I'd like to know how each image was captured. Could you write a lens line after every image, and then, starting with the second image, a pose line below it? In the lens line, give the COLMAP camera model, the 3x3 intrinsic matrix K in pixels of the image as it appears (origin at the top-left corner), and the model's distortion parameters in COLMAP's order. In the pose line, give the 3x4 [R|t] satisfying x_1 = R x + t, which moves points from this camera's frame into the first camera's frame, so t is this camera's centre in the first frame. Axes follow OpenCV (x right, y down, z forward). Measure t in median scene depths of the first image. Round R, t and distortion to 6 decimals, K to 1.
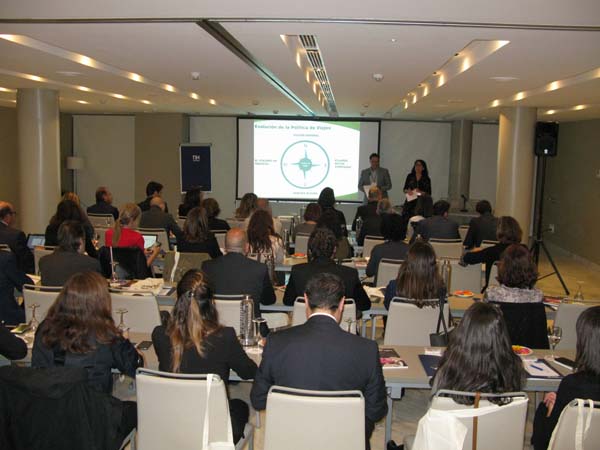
lens RADIAL K [[625.7, 0, 305.2], [0, 625.7, 222.8], [0, 0, 1]] dist [-0.116919, 0.000000]
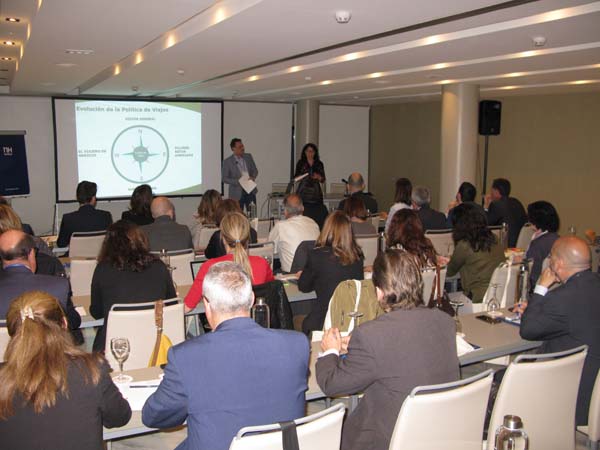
lens RADIAL K [[625.7, 0, 296.3], [0, 625.7, 223.7], [0, 0, 1]] dist [-0.116919, 0.000000]
pose [[0.851368, -0.092551, 0.516340, -0.259889], [0.076381, 0.995694, 0.052530, -0.028954], [-0.518978, -0.005284, 0.854771, 0.188556]]
